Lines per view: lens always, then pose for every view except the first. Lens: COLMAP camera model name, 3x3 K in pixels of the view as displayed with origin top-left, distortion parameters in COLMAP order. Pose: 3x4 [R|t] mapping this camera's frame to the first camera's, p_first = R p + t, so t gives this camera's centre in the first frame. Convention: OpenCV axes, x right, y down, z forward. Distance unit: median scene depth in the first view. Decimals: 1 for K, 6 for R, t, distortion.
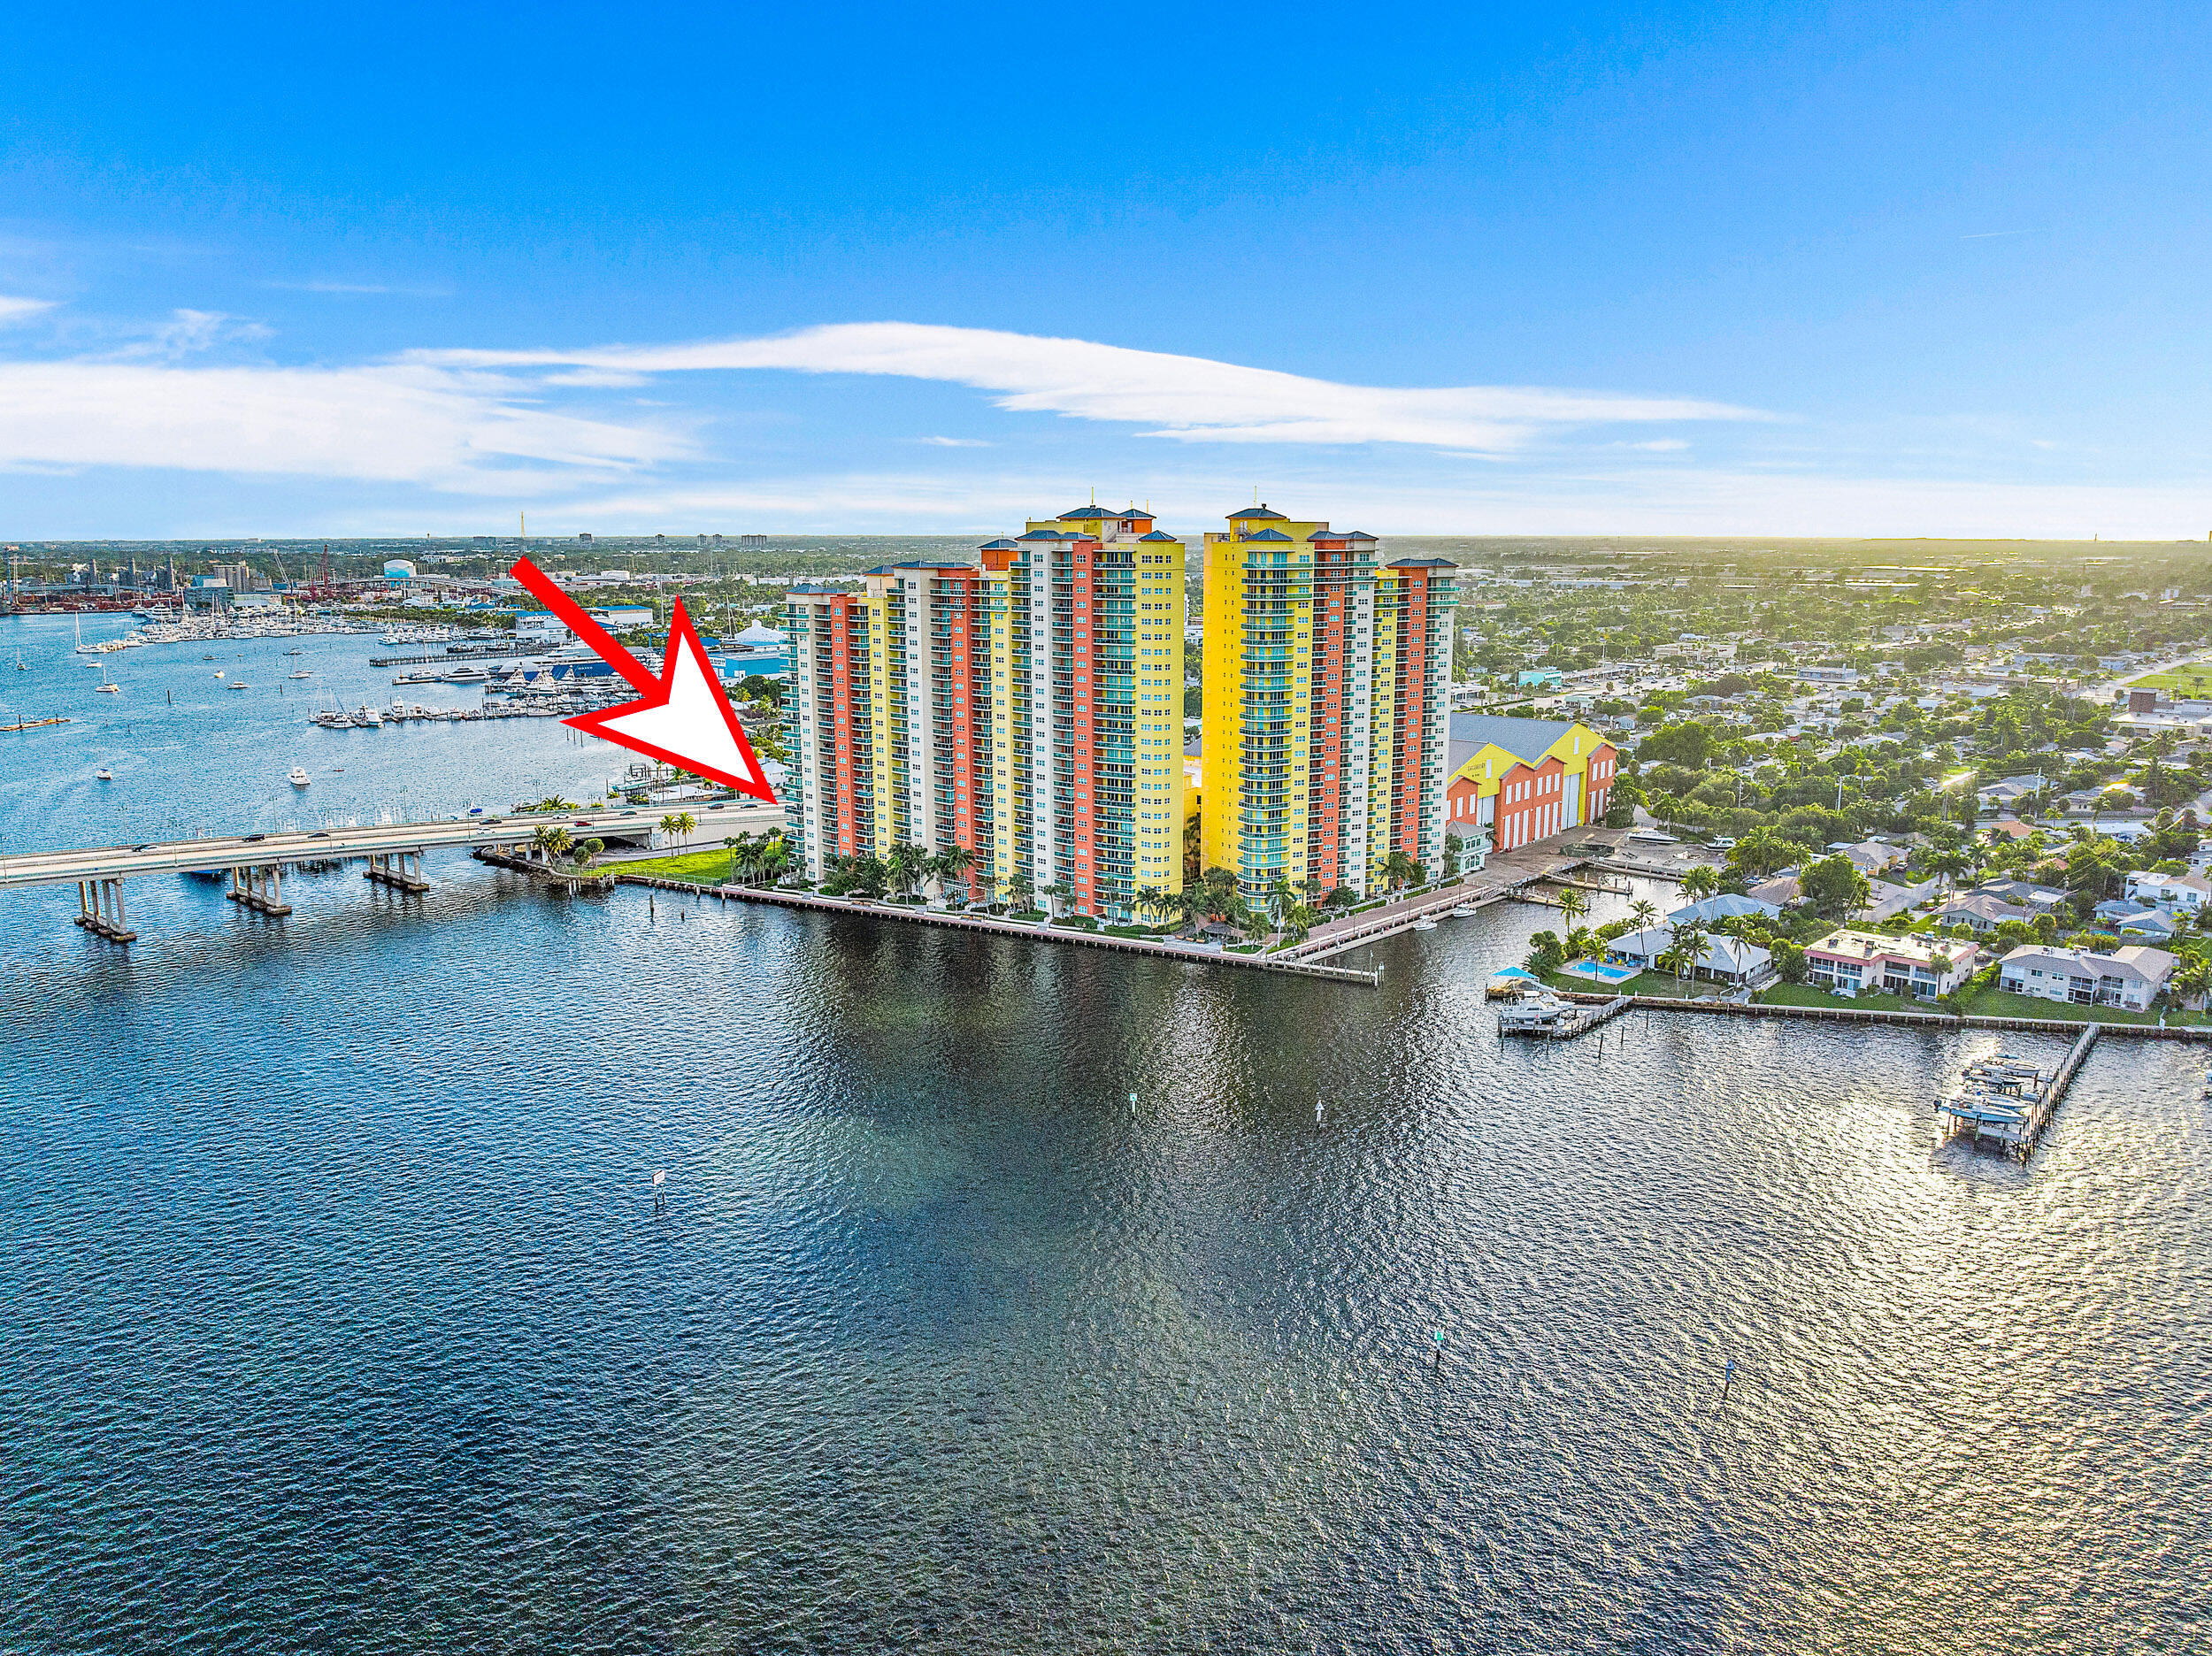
lens RADIAL K [[1566.7, 0, 1082.6], [0, 1566.7, 870.0], [0, 0, 1]] dist [-0.027441, 0.004646]
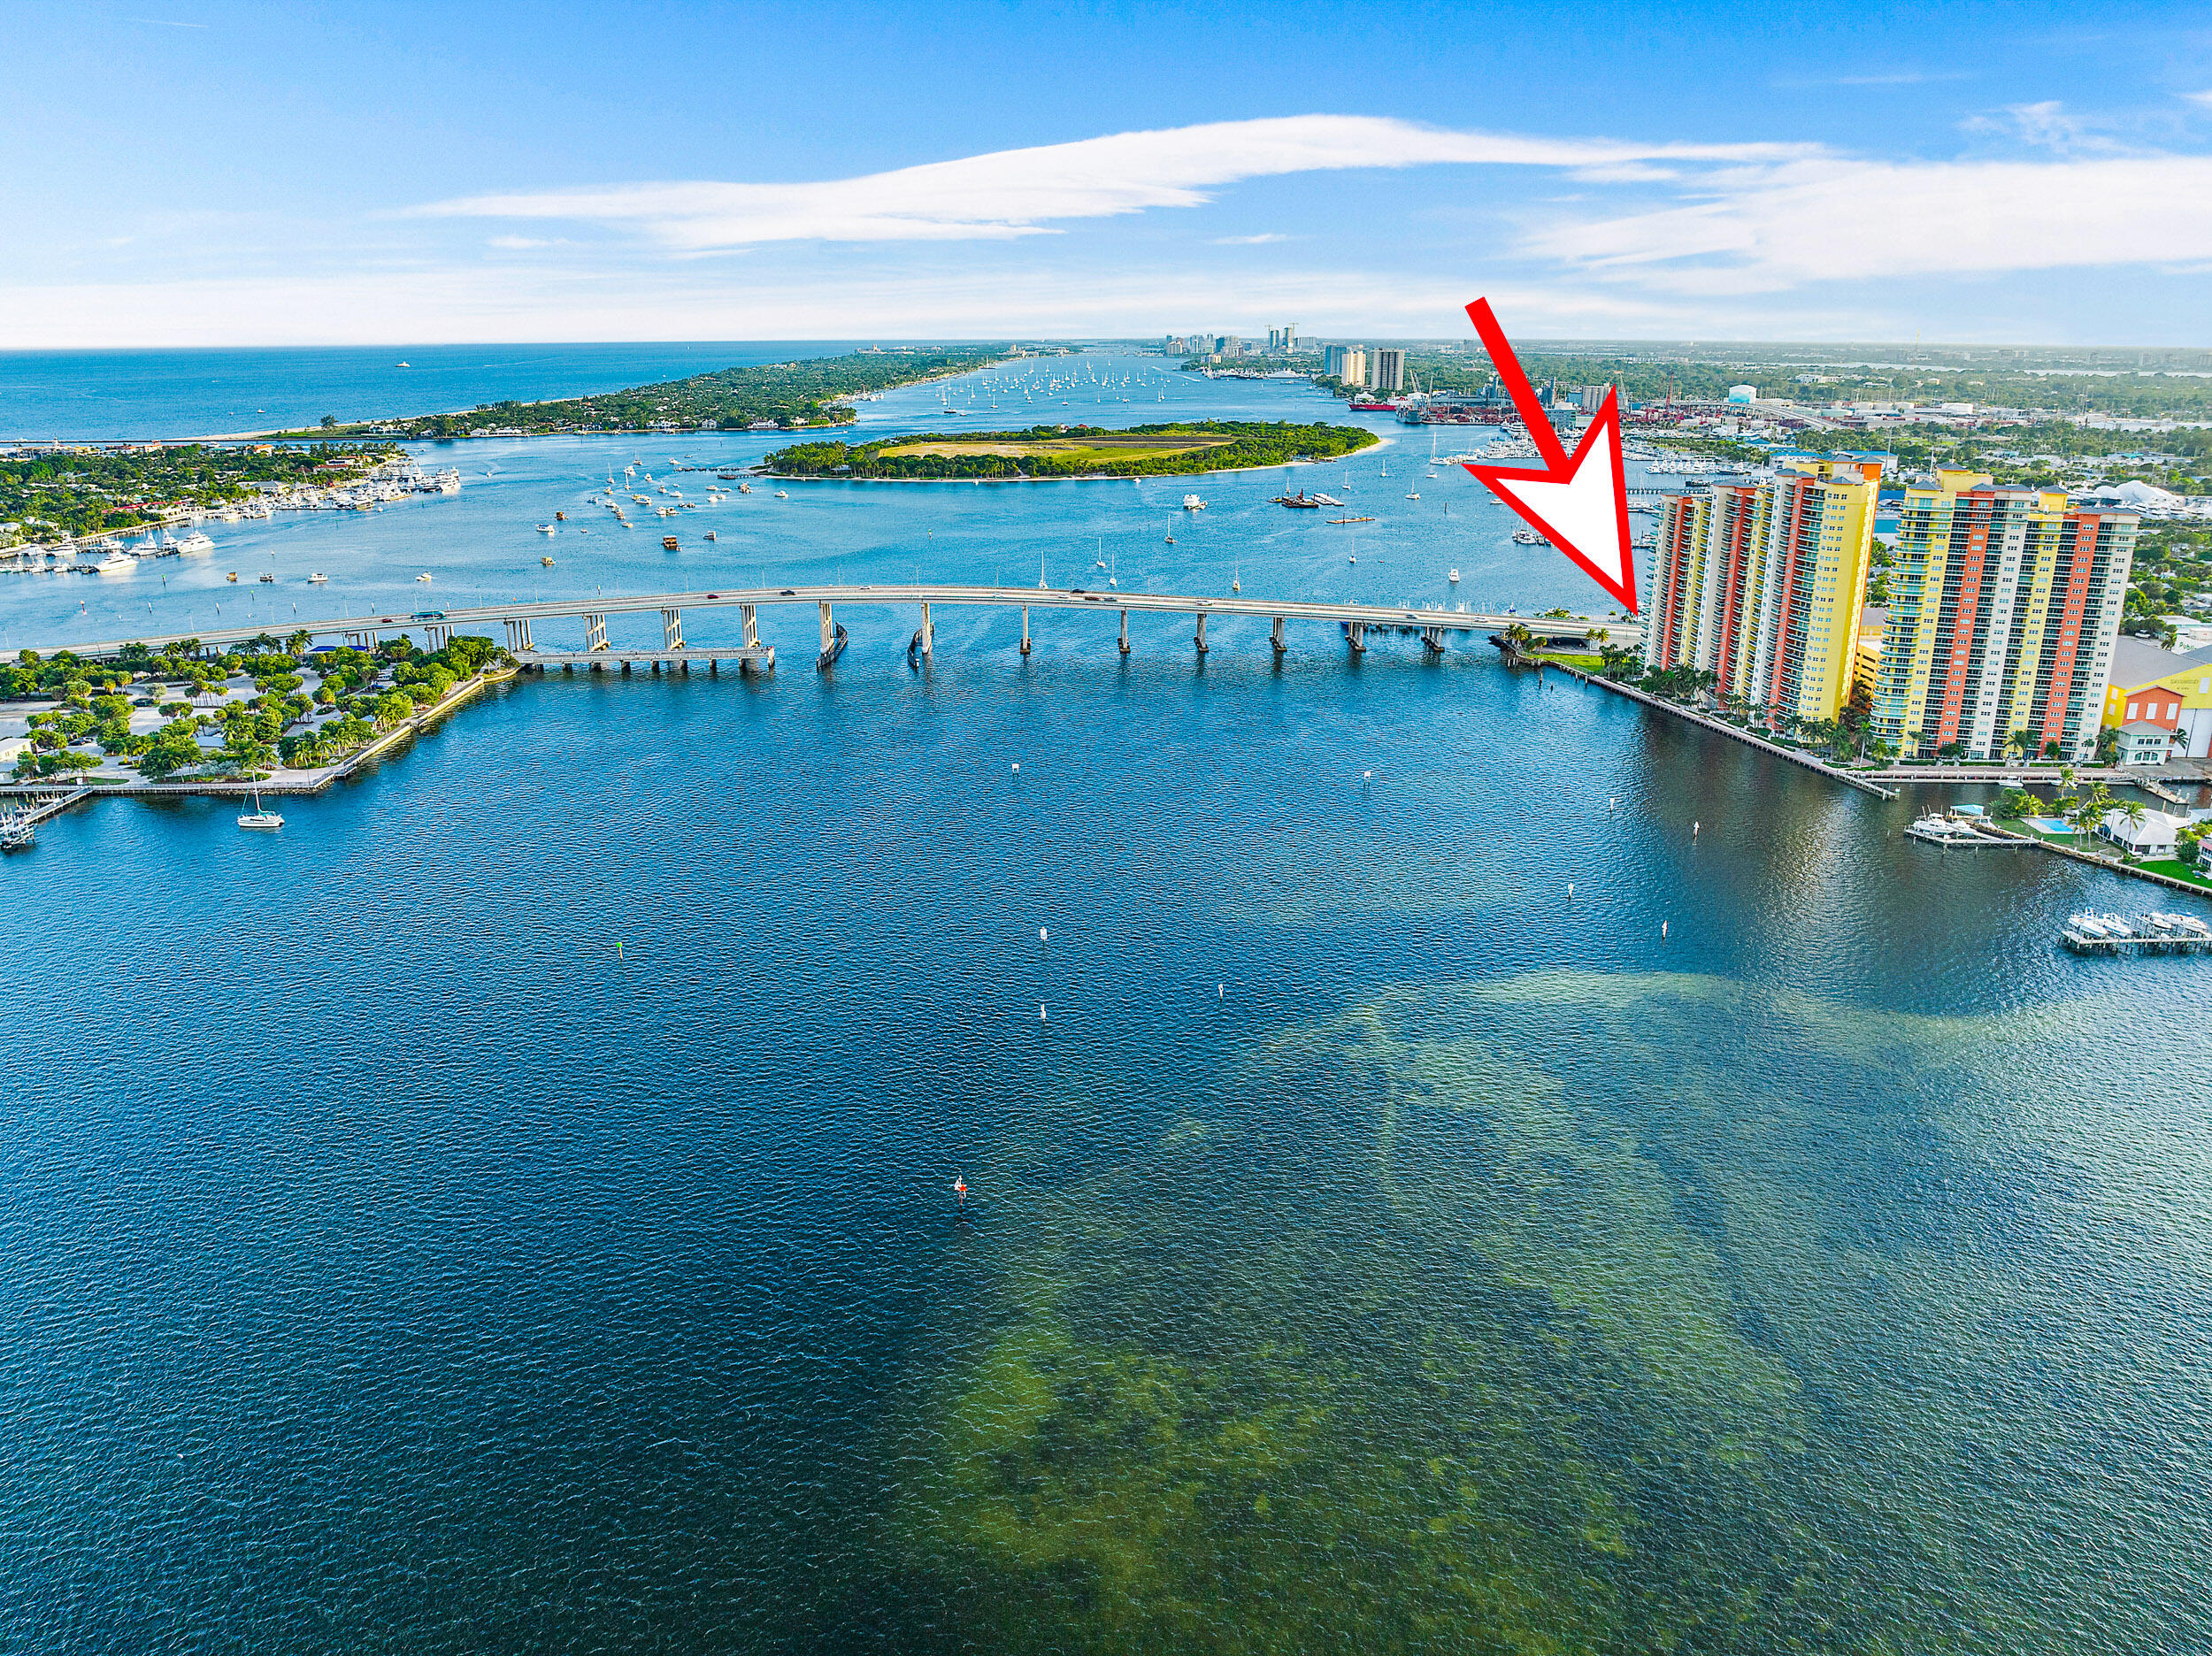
lens RADIAL K [[1566.7, 0, 1116.3], [0, 1566.7, 841.8], [0, 0, 1]] dist [-0.027441, 0.004646]
pose [[0.677548, 0.230648, -0.698377, 0.633821], [-0.157727, 0.973030, 0.168333, -0.018385], [0.718367, -0.003901, 0.695653, -0.477943]]
